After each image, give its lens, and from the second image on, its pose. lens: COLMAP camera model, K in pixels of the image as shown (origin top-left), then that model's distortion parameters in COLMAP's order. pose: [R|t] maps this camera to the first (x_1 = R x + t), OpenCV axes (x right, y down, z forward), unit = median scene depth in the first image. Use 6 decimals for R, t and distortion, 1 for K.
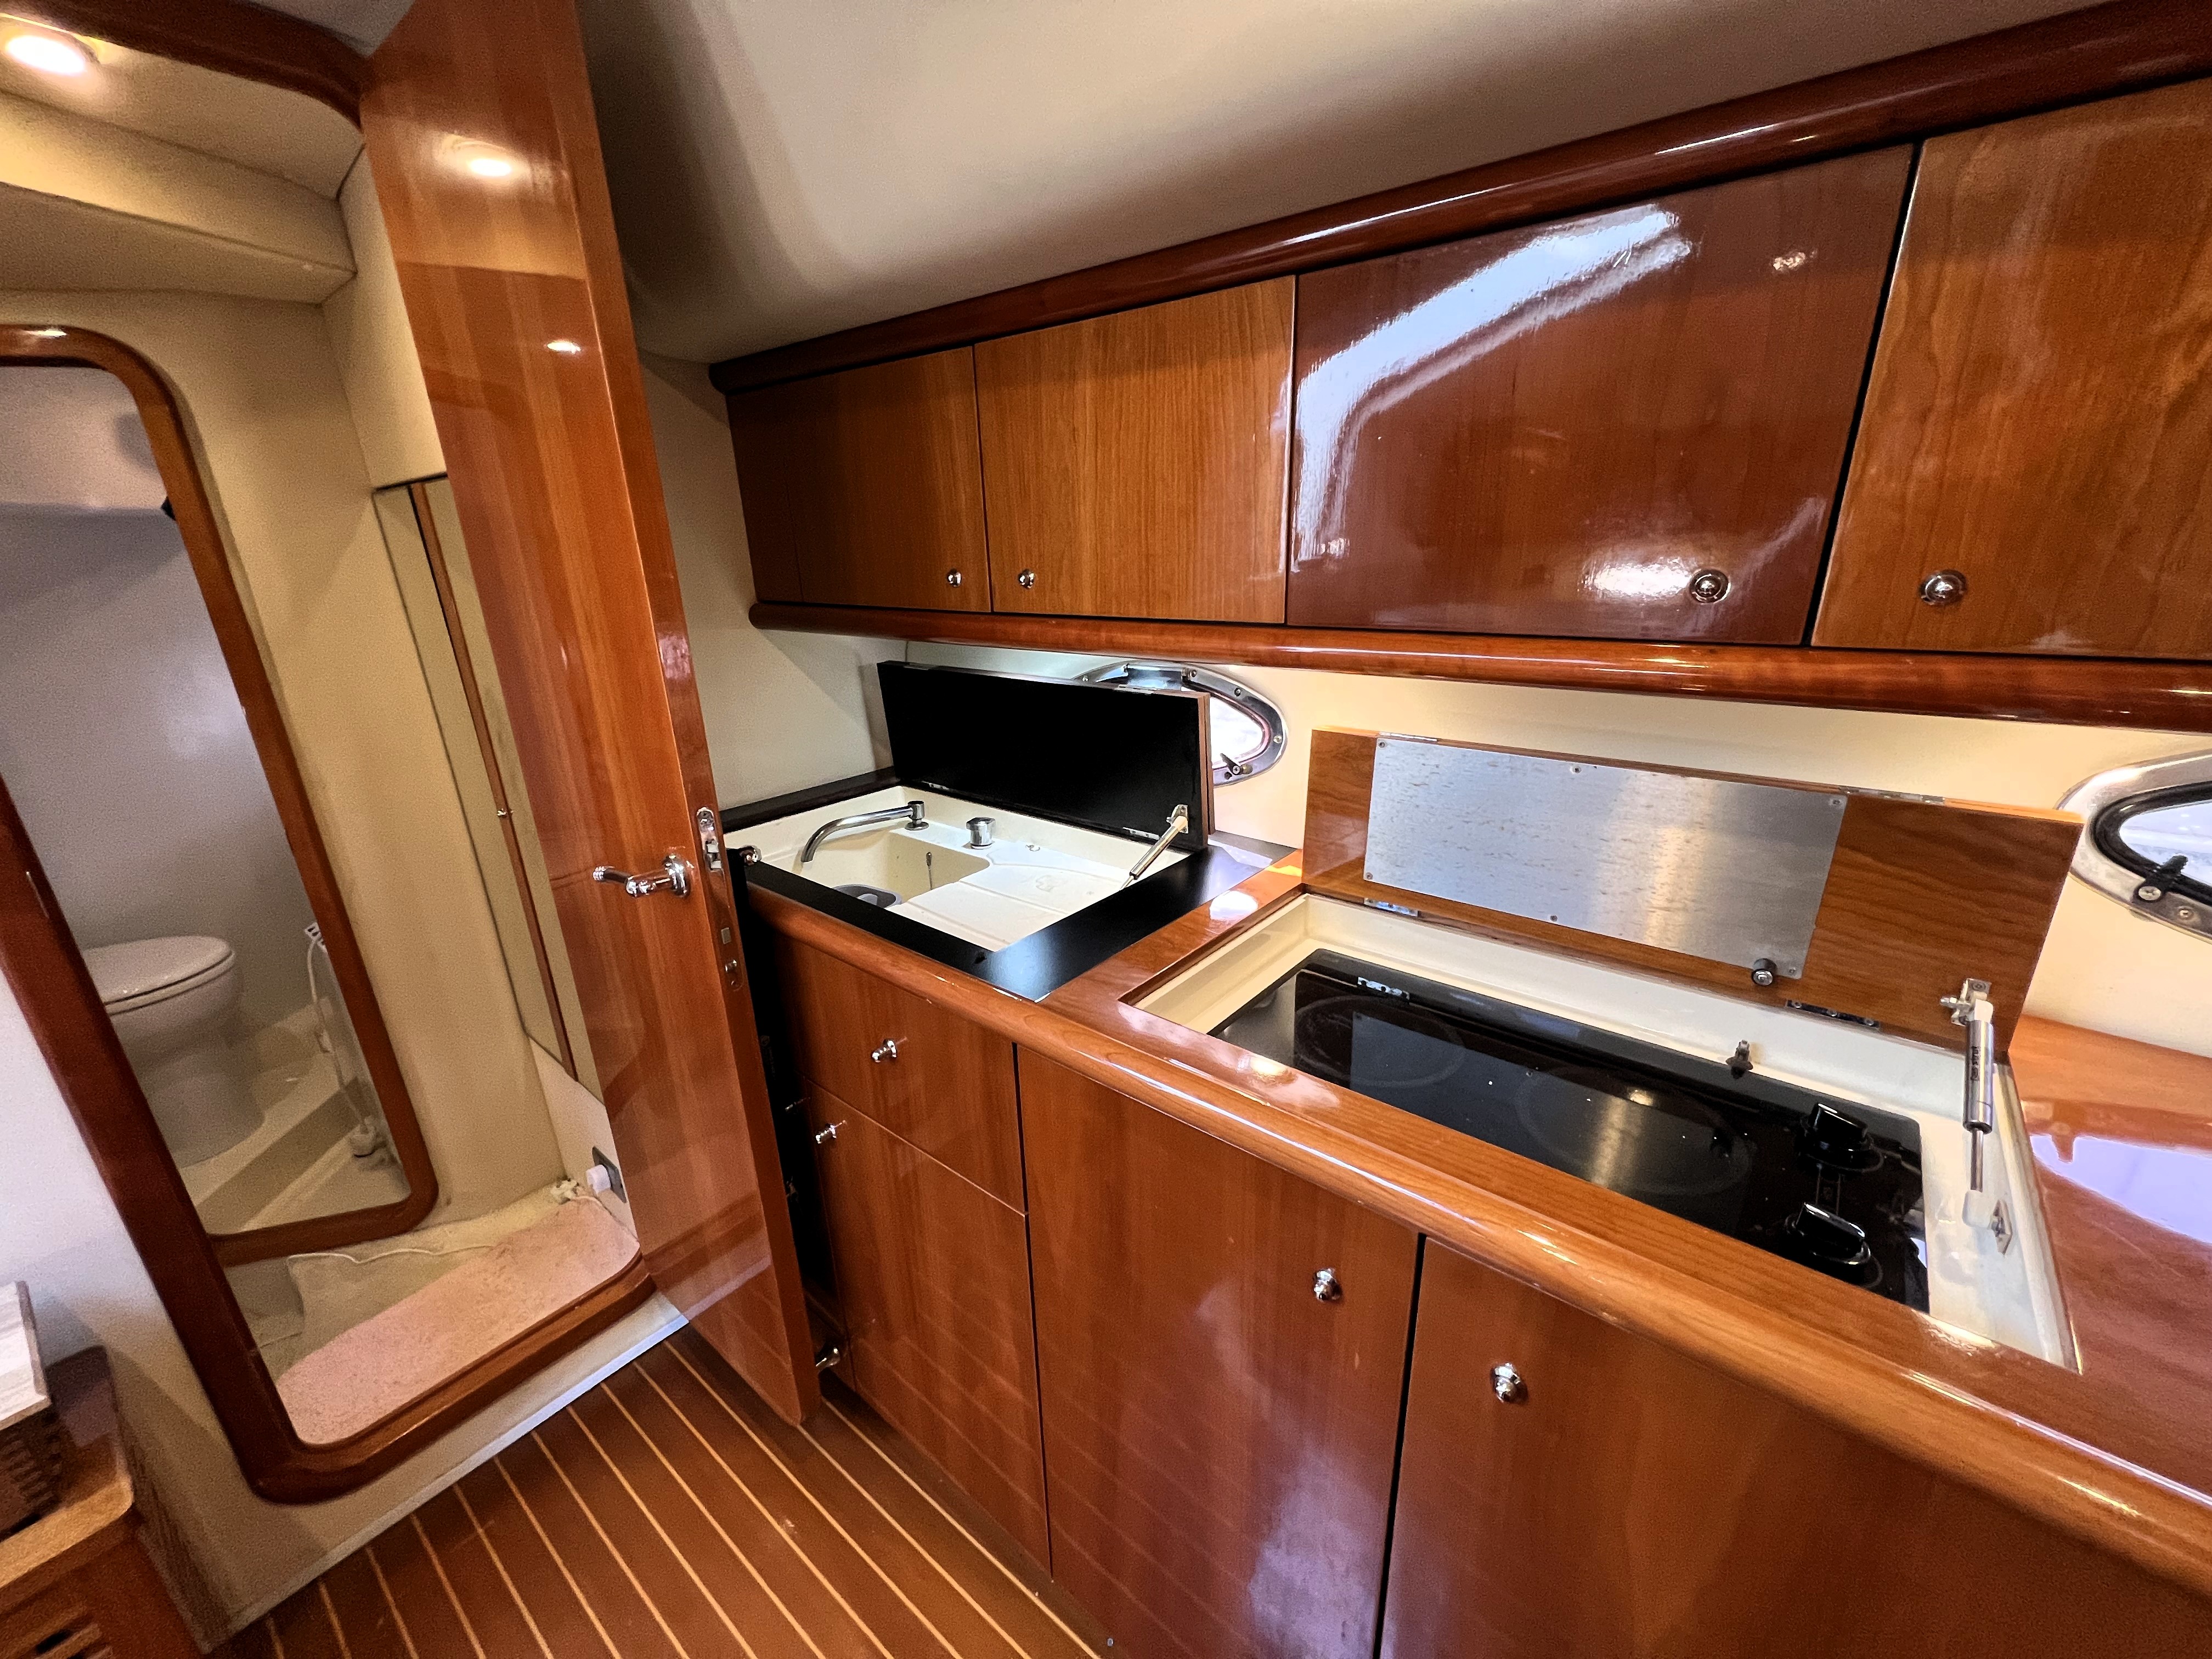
lens RADIAL K [[885.4, 0, 1104.8], [0, 885.4, 842.2], [0, 0, 1]] dist [0.002042, 0.000412]
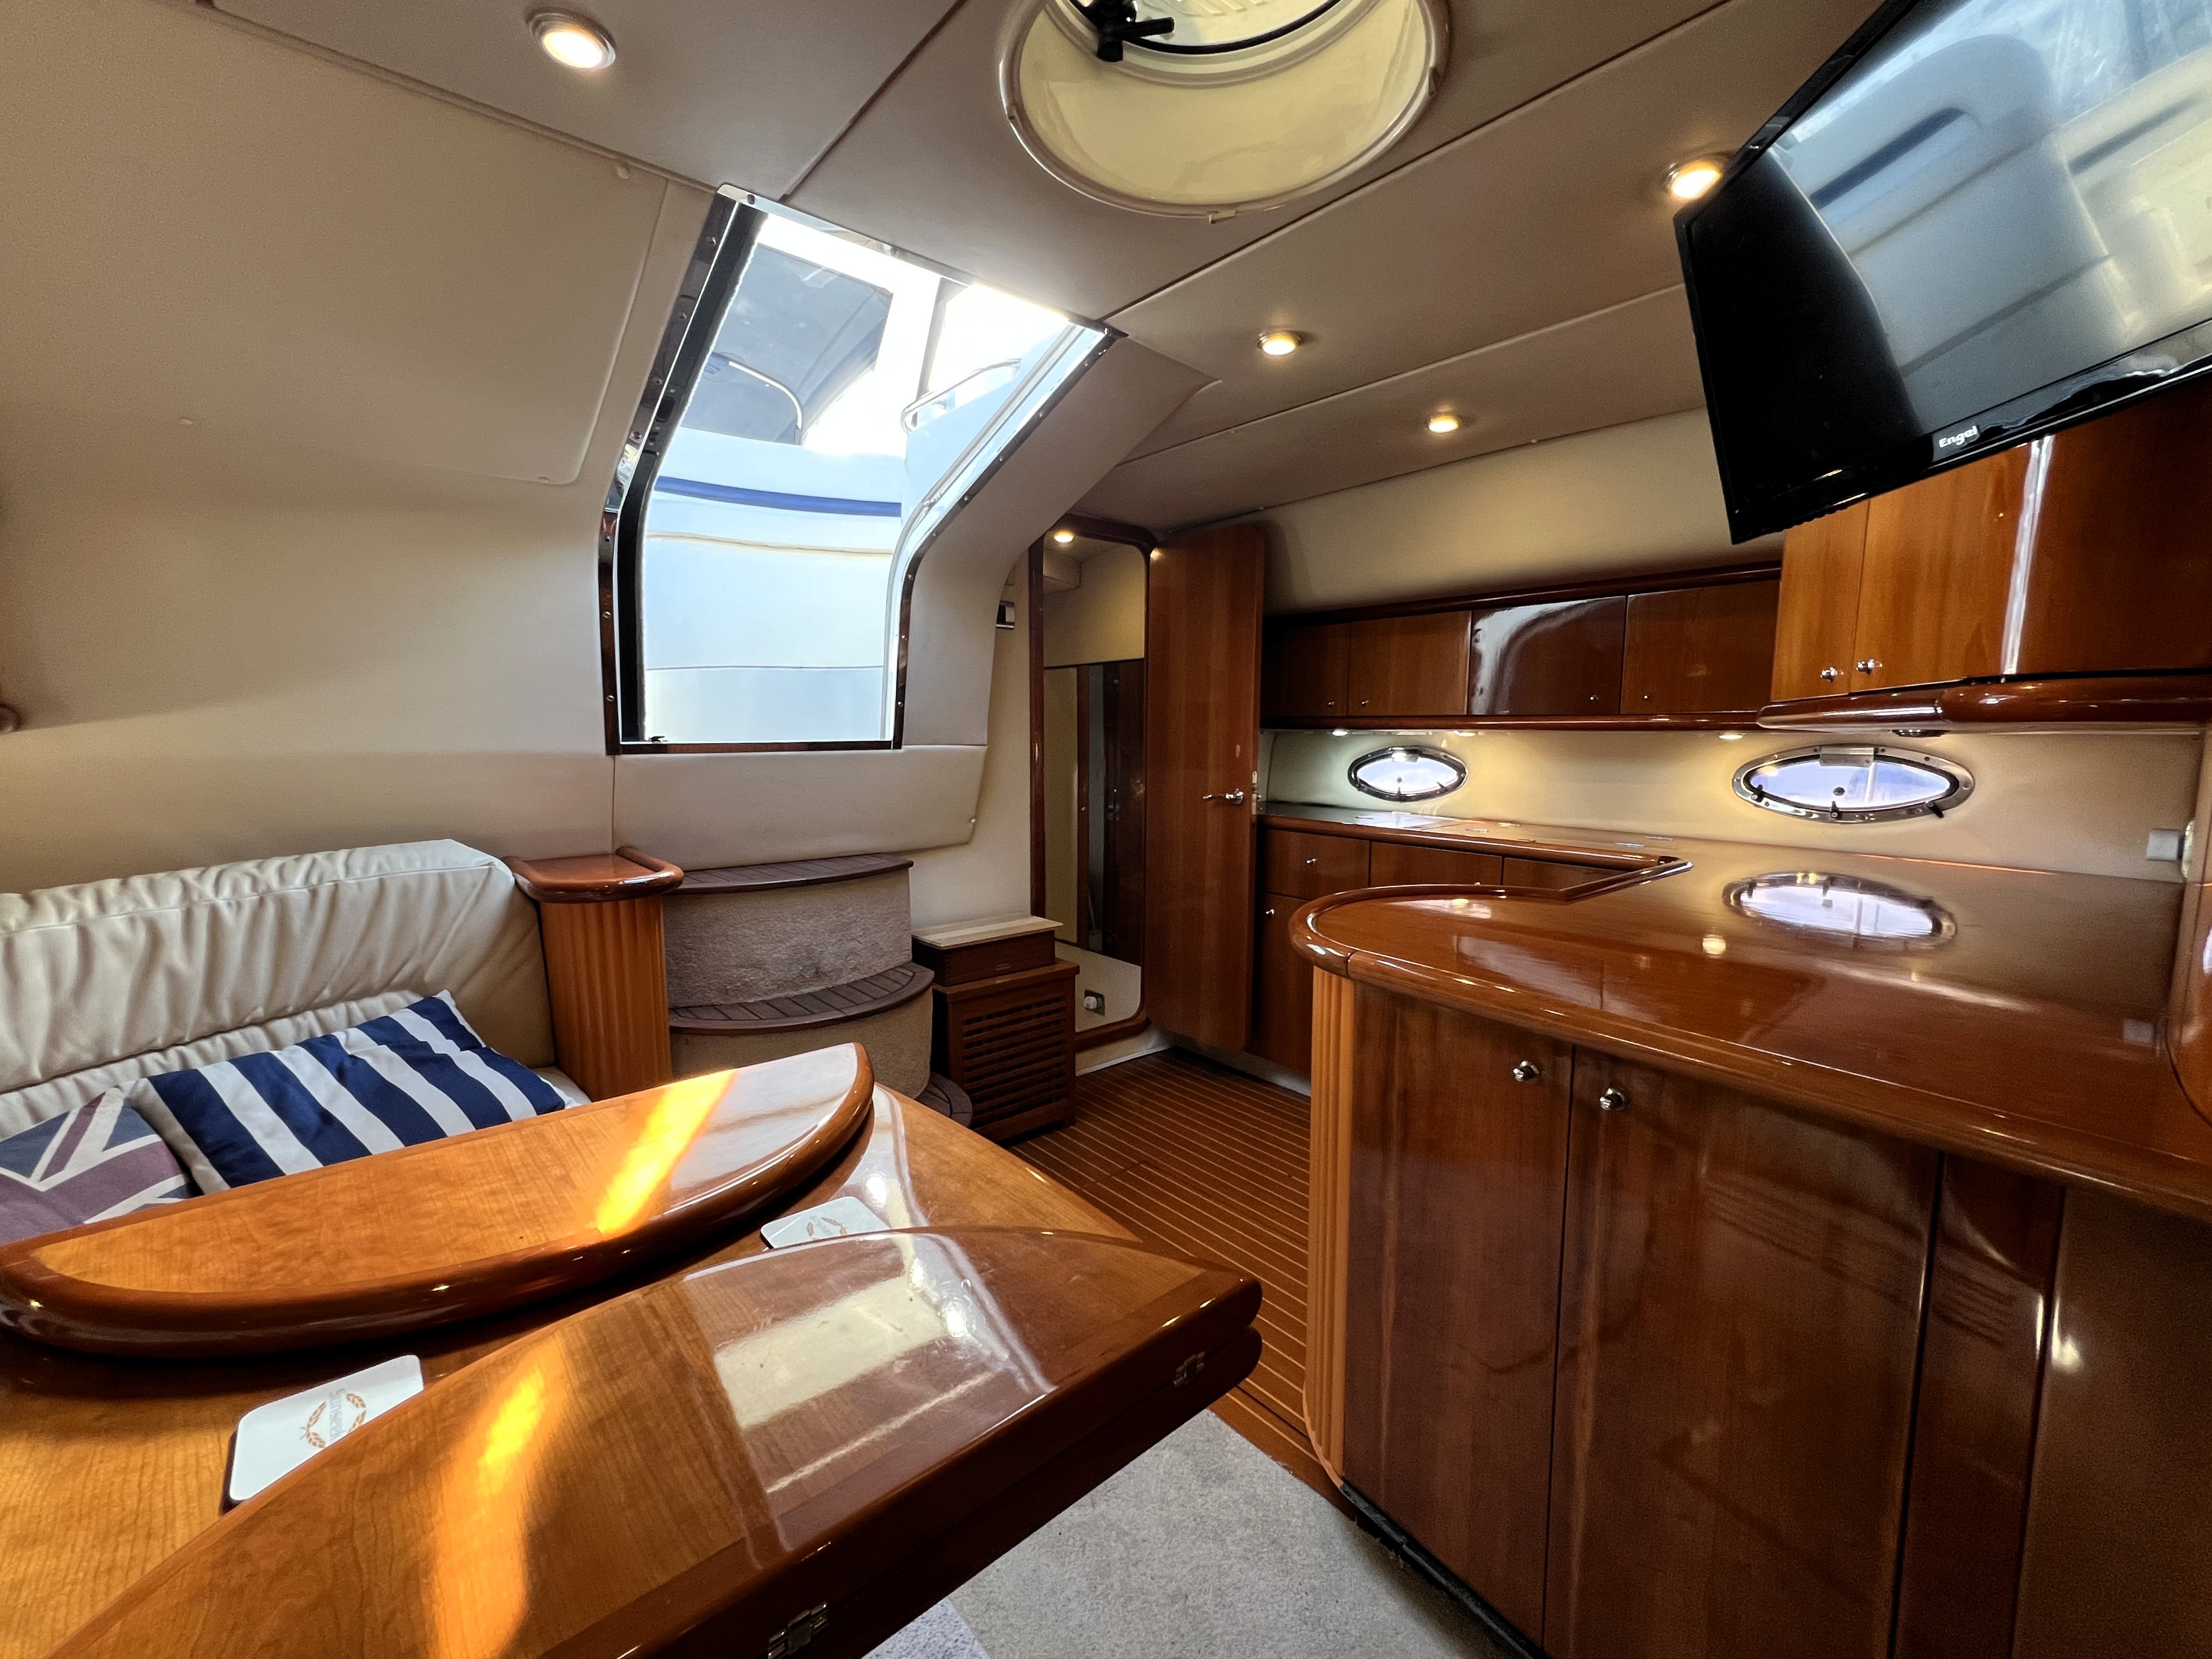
lens RADIAL K [[885.4, 0, 1104.8], [0, 885.4, 842.2], [0, 0, 1]] dist [0.002042, 0.000412]
pose [[0.980829, 0.049708, -0.188424, -0.310367], [-0.087180, 0.976691, -0.196147, 0.646876], [0.174282, 0.208813, 0.962301, -1.483432]]
